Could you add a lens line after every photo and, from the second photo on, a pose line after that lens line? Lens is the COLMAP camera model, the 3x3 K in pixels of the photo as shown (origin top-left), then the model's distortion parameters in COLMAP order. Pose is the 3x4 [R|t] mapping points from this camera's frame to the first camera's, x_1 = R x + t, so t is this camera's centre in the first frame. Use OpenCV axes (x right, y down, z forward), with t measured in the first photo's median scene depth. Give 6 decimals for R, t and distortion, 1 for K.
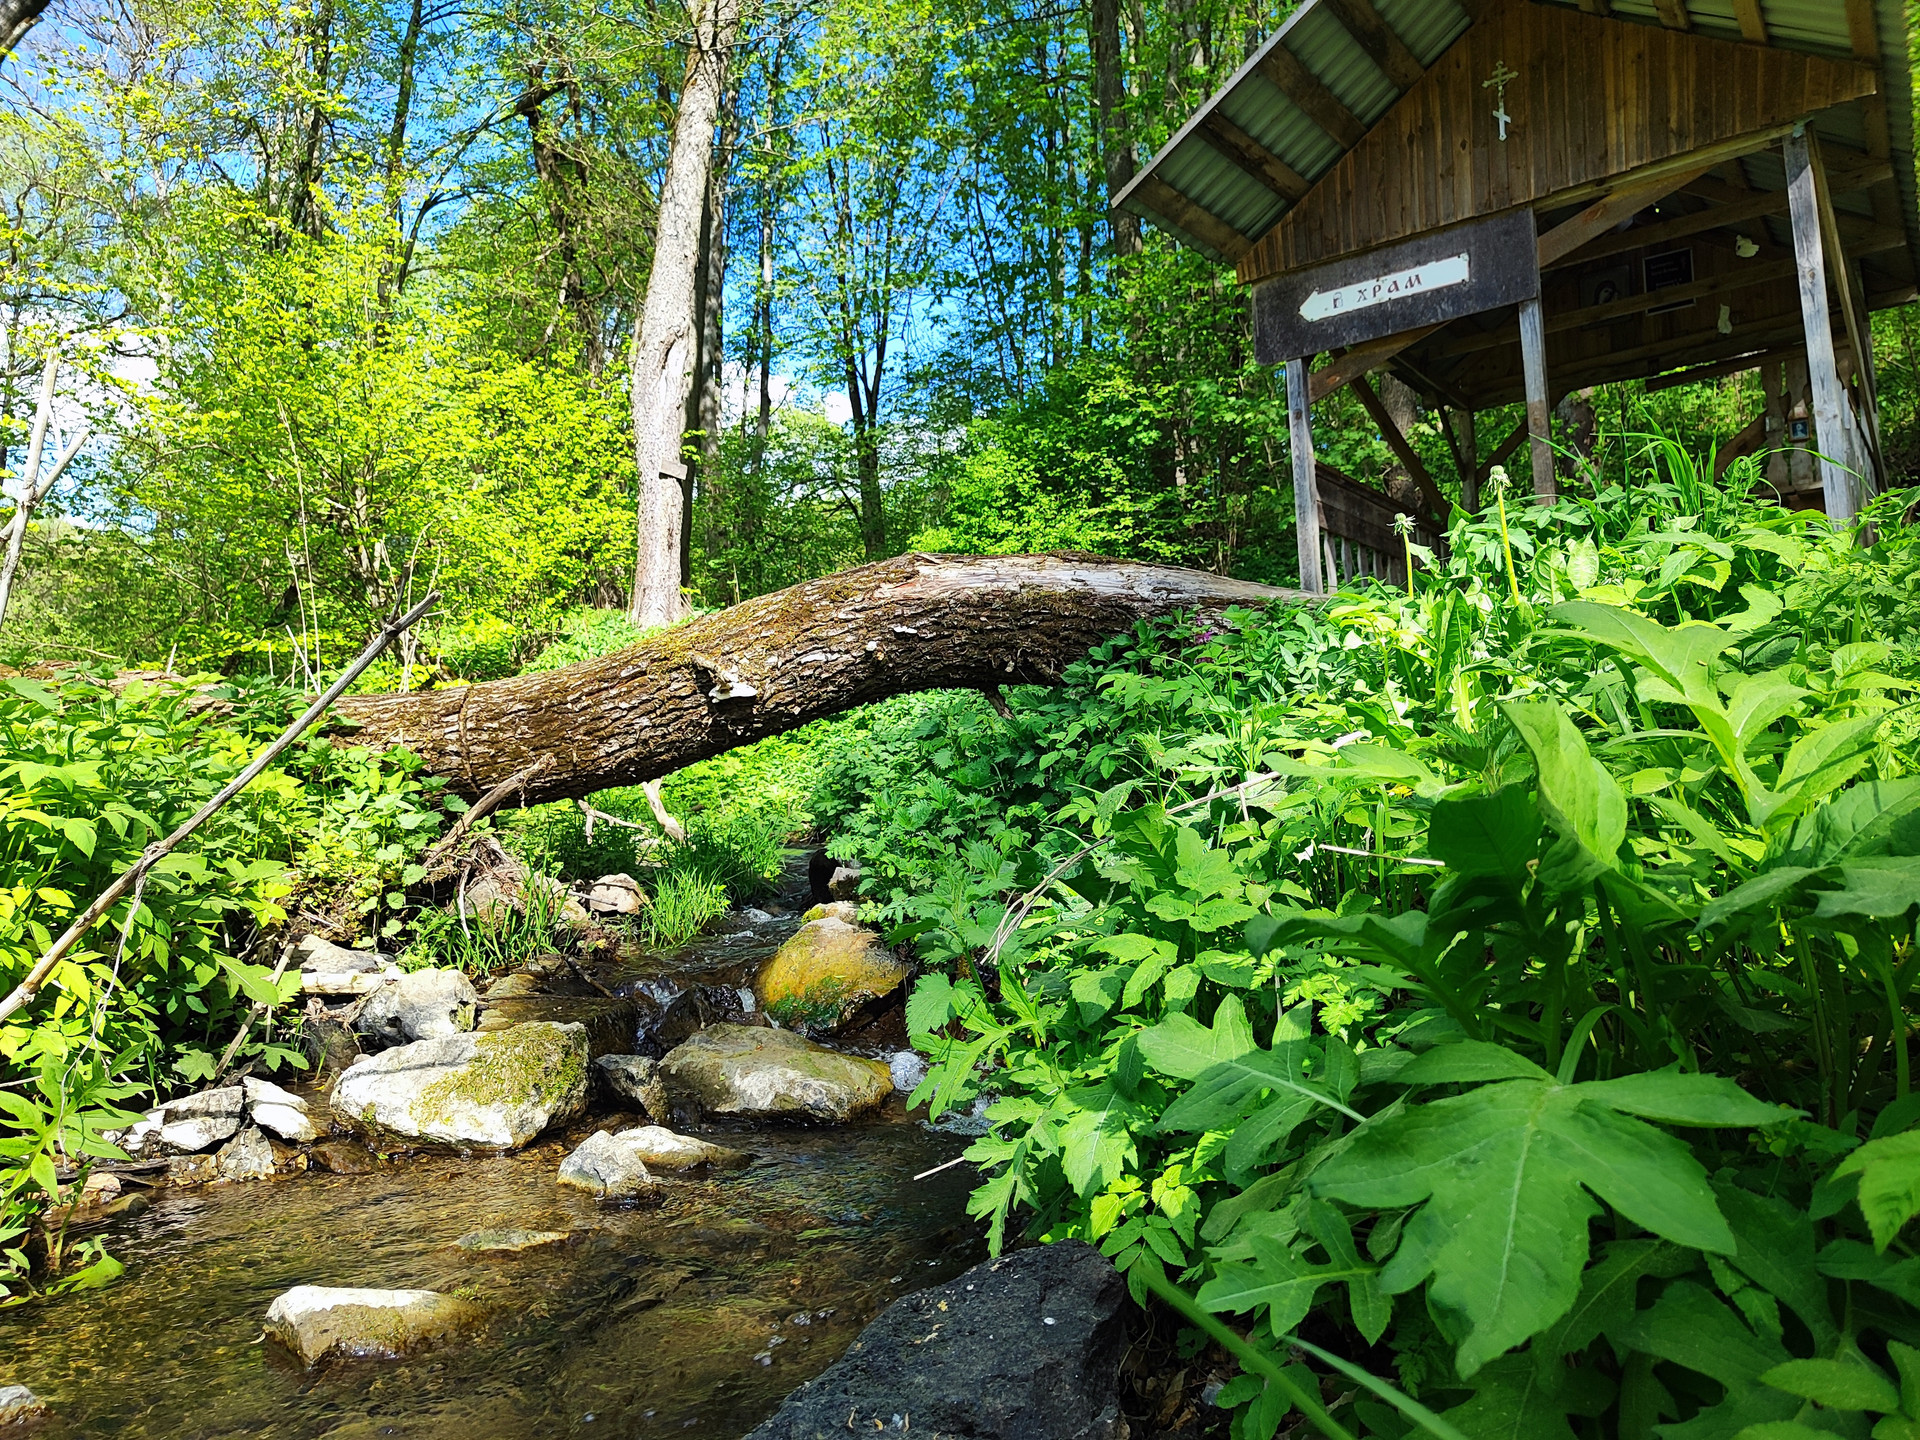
lens RADIAL K [[1303.5, 0, 955.6], [0, 1303.5, 718.4], [0, 0, 1]] dist [0.003733, 0.006063]
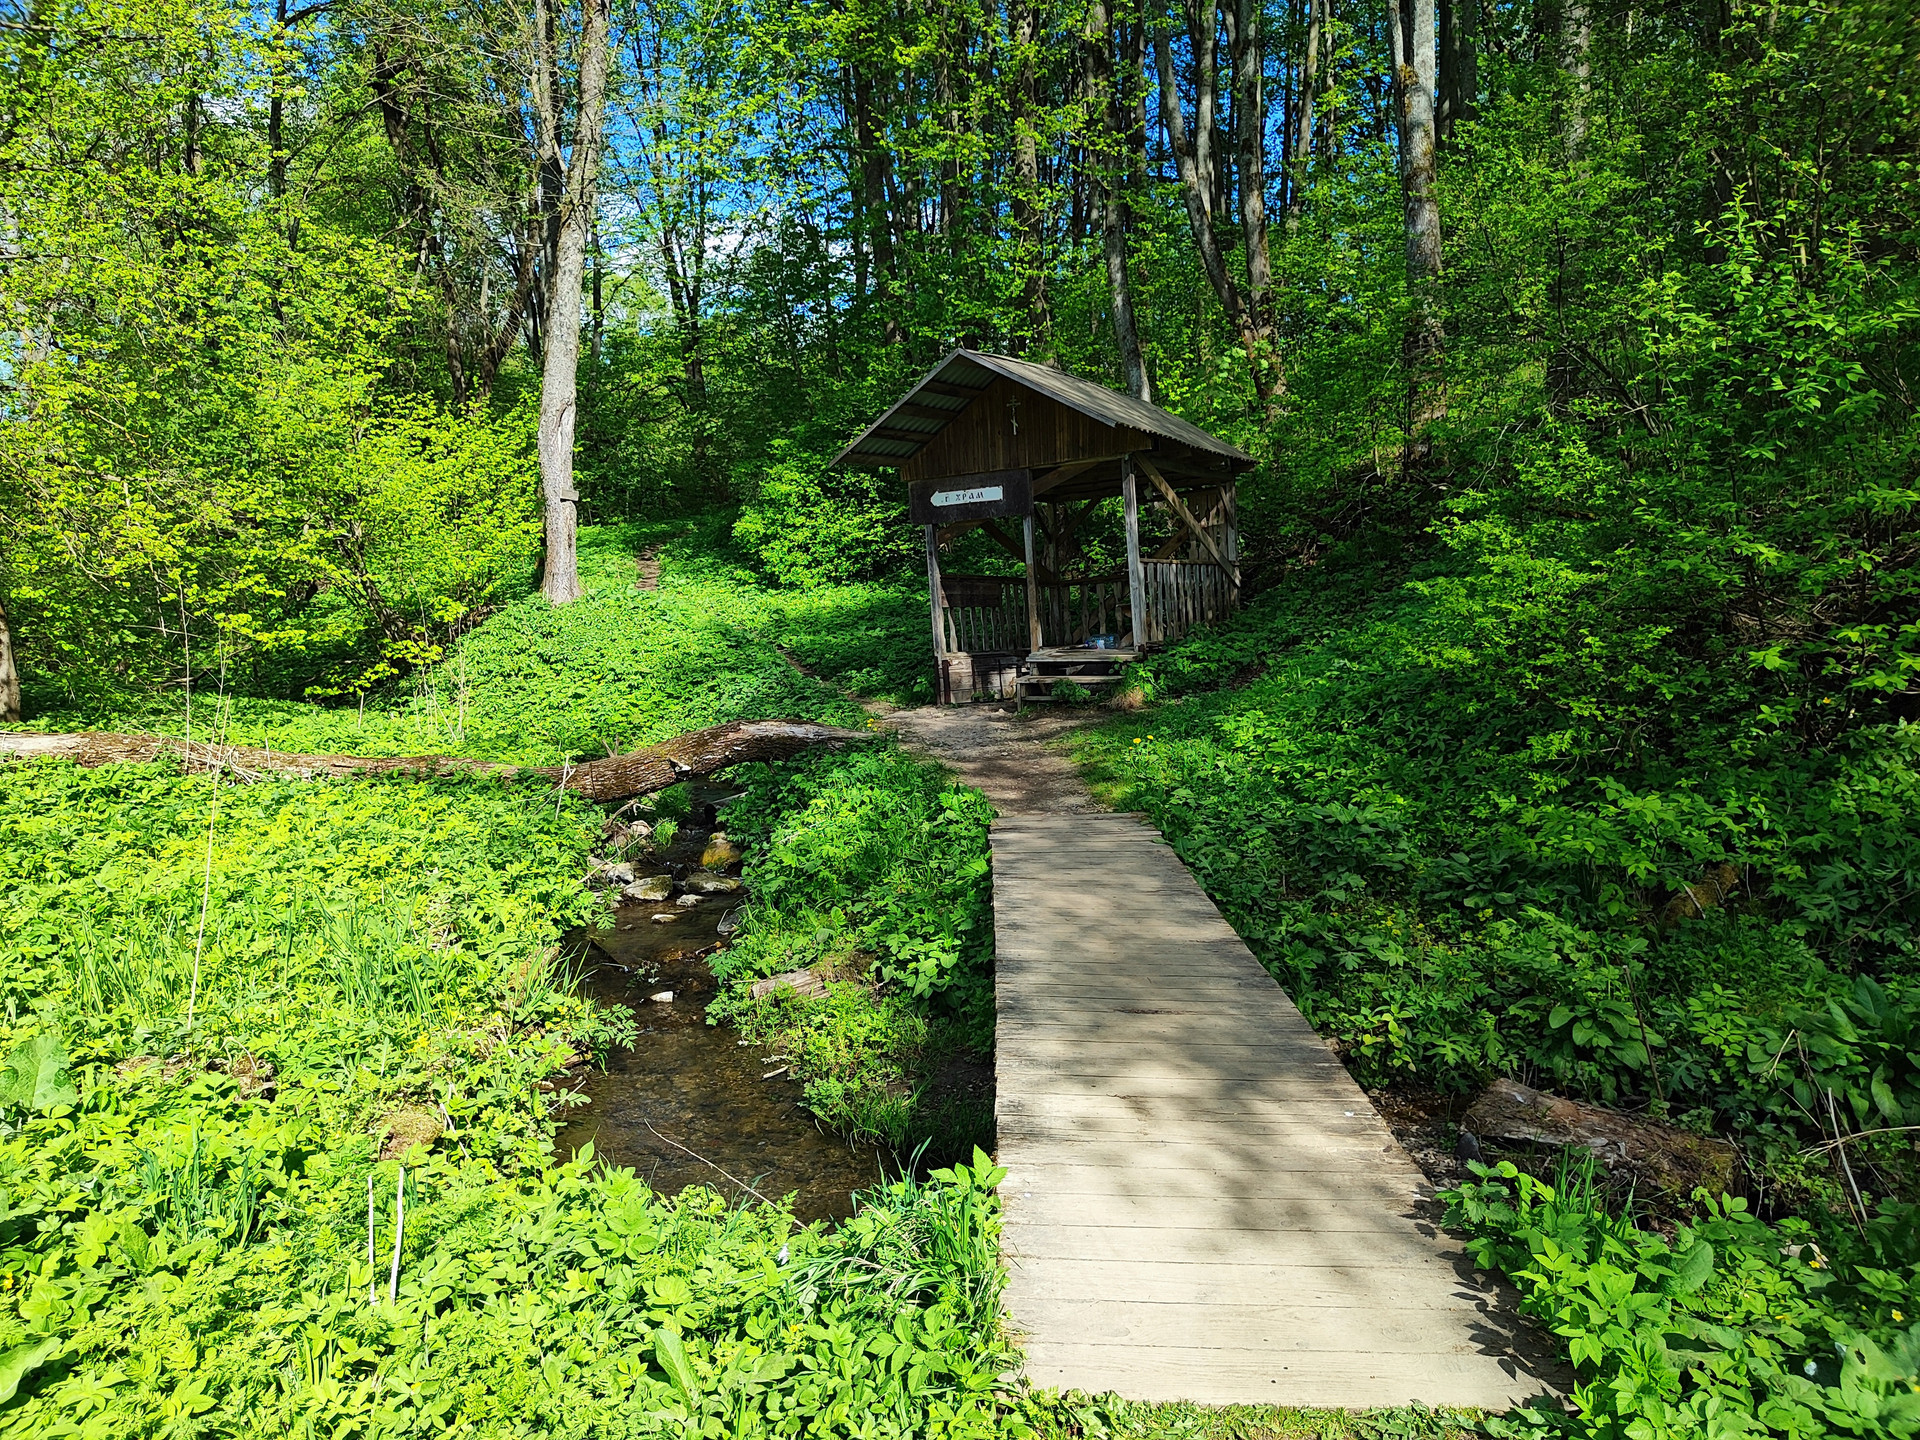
lens RADIAL K [[1303.5, 0, 963.4], [0, 1303.5, 718.9], [0, 0, 1]] dist [0.003733, 0.006063]
pose [[0.990950, -0.037534, 0.128880, 0.038951], [0.018891, 0.989551, 0.142939, -0.228689], [-0.132899, -0.139210, 0.981304, -0.862281]]
